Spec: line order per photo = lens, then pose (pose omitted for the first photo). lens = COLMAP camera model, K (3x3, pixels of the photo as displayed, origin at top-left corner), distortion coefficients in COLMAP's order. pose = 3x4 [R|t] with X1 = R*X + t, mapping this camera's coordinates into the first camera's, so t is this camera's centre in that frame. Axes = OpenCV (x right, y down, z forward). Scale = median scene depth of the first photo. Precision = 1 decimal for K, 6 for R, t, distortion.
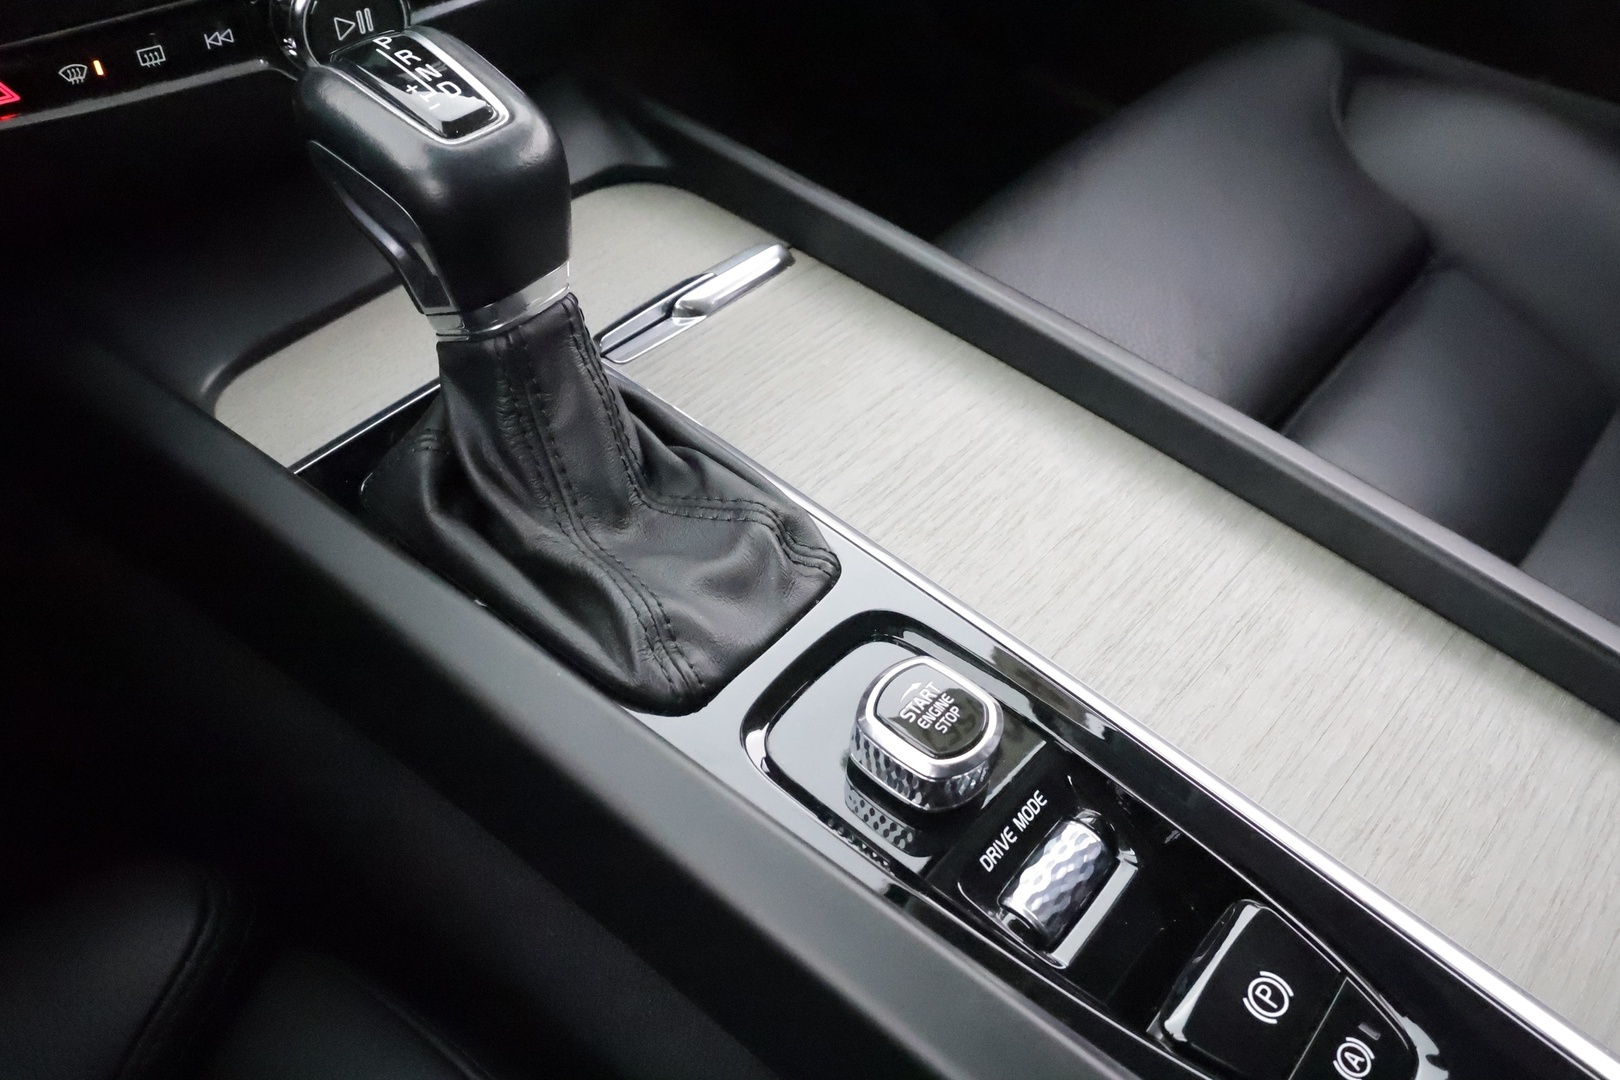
lens RADIAL K [[1249.8, 0, 808.1], [0, 1249.8, 539.8], [0, 0, 1]] dist [-0.002854, 0.008331]
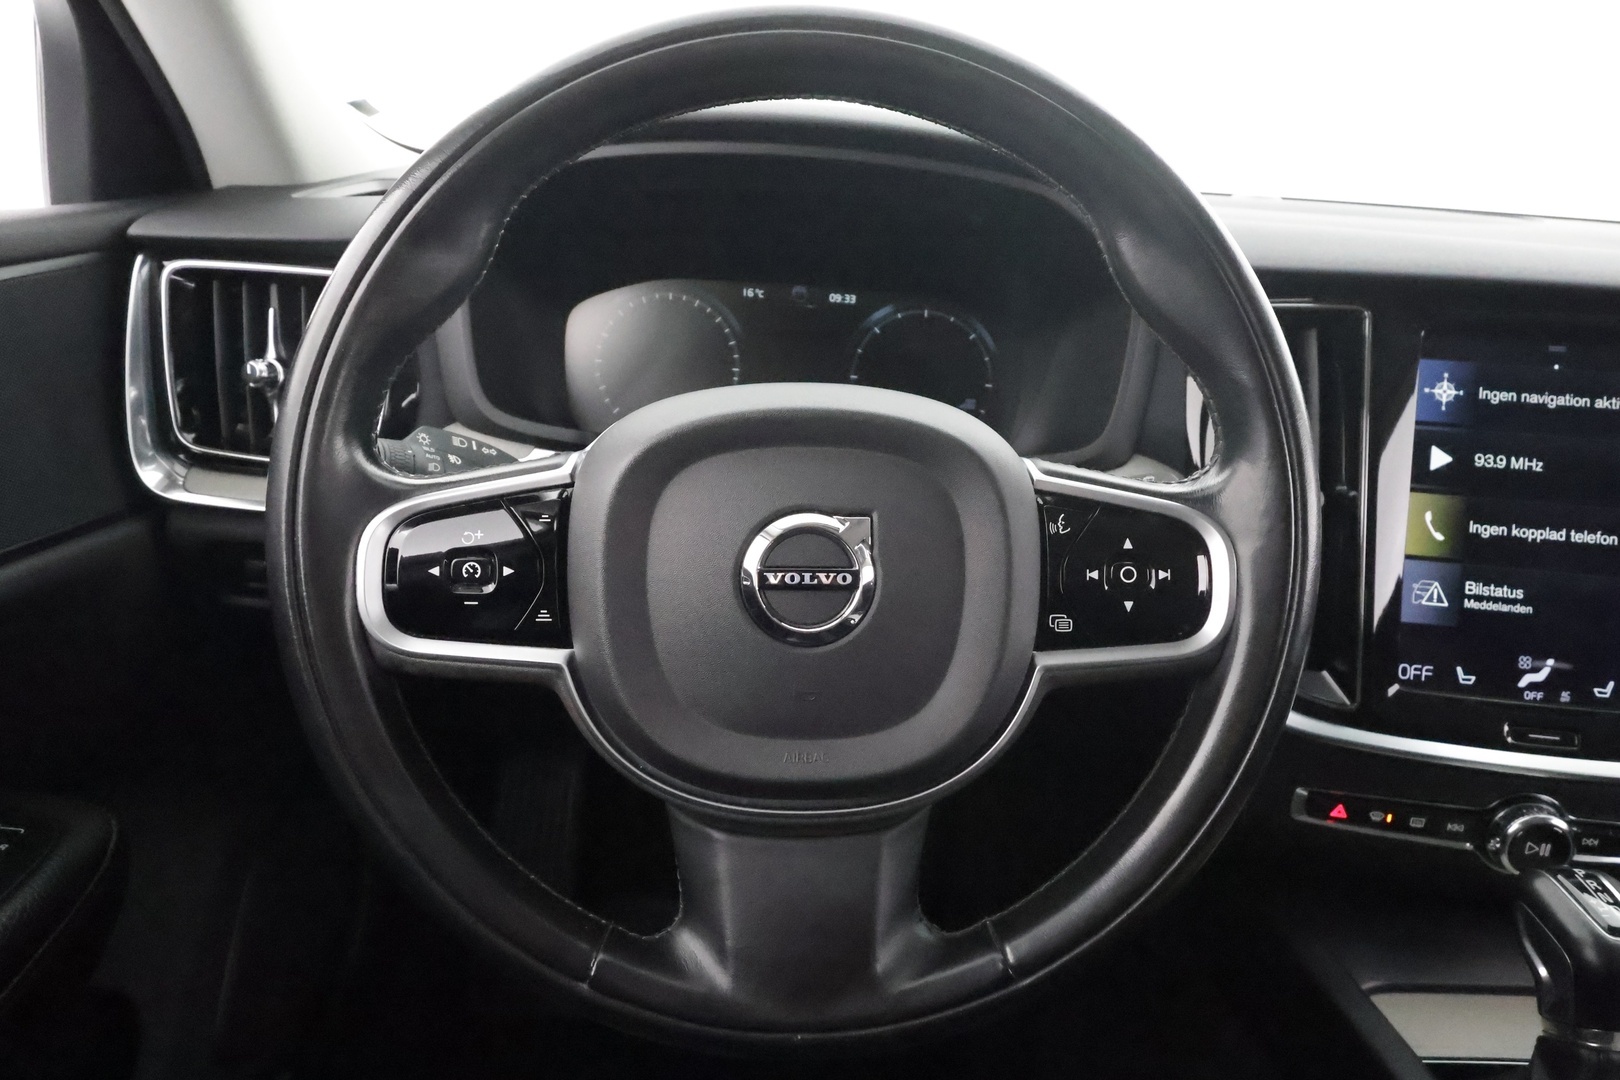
lens RADIAL K [[1112.4, 0, 813.9], [0, 1112.4, 533.0], [0, 0, 1]] dist [0.019501, -0.000585]
pose [[0.675419, 0.198494, -0.710217, -0.020626], [-0.558798, 0.766212, -0.317275, 0.340747], [0.481200, 0.611162, 0.628433, -0.810112]]
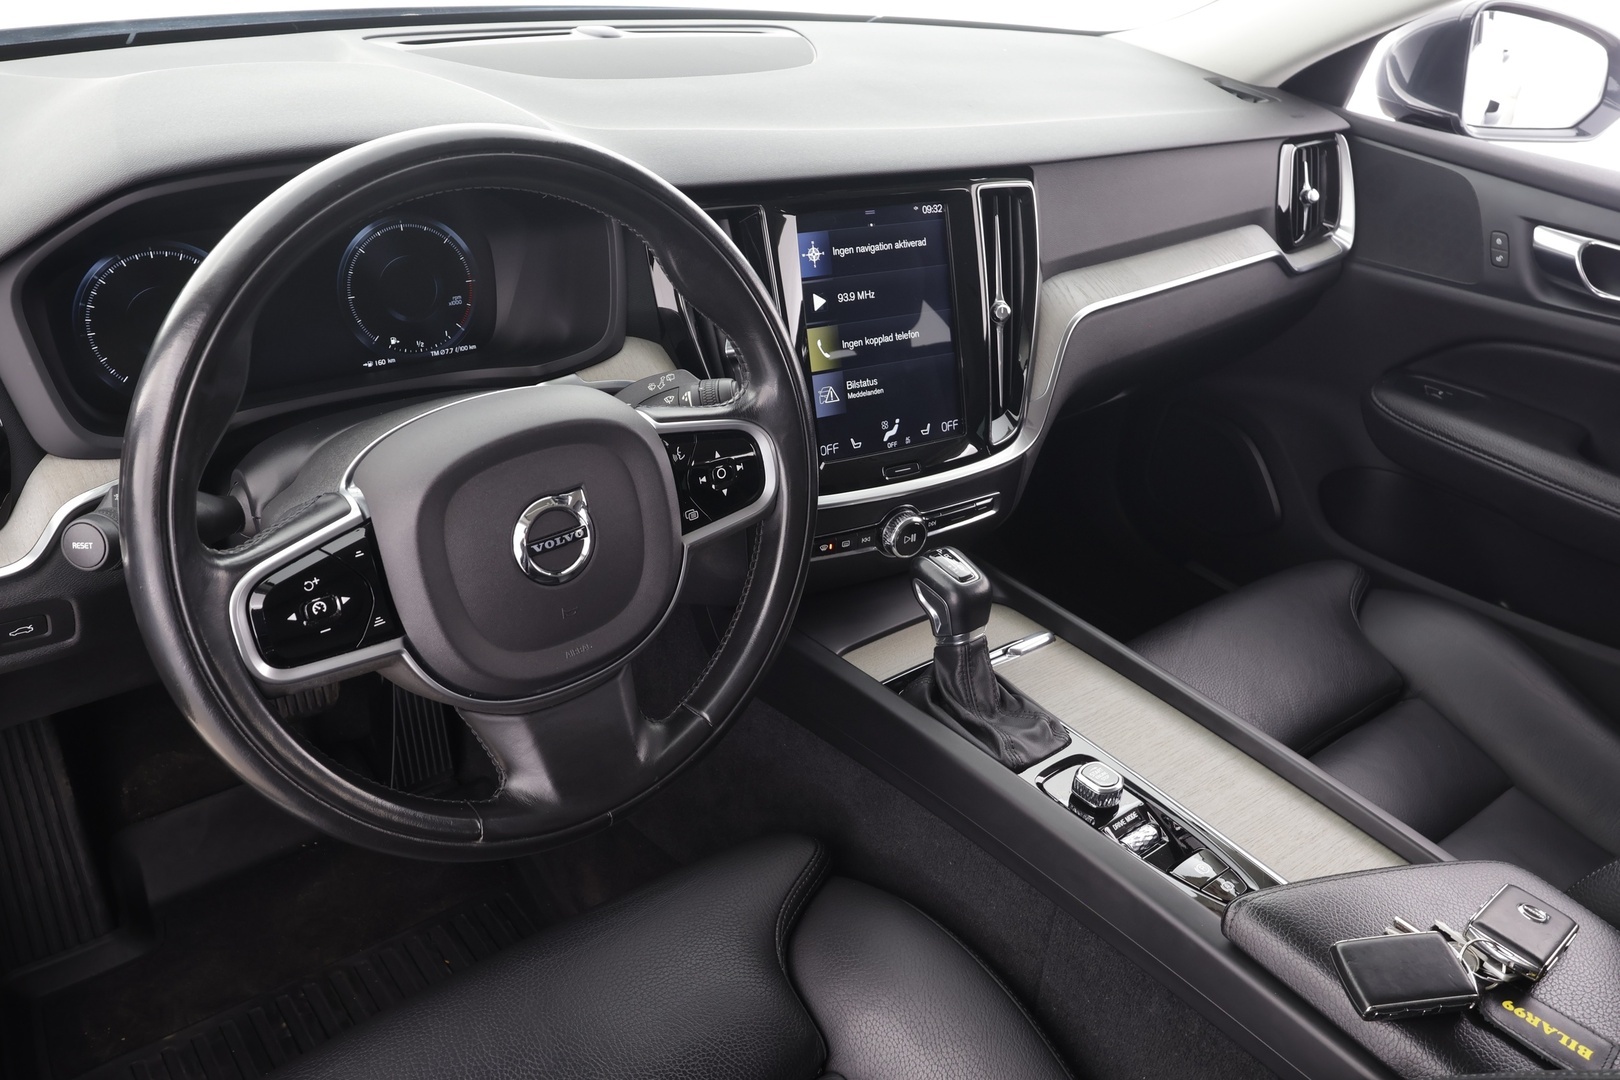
lens RADIAL K [[1249.8, 0, 808.2], [0, 1249.8, 549.6], [0, 0, 1]] dist [-0.002854, 0.008331]
pose [[0.981961, 0.097764, -0.161845, -0.138941], [-0.144923, 0.938921, -0.312129, 0.572012], [0.121445, 0.329954, 0.936152, -1.807976]]
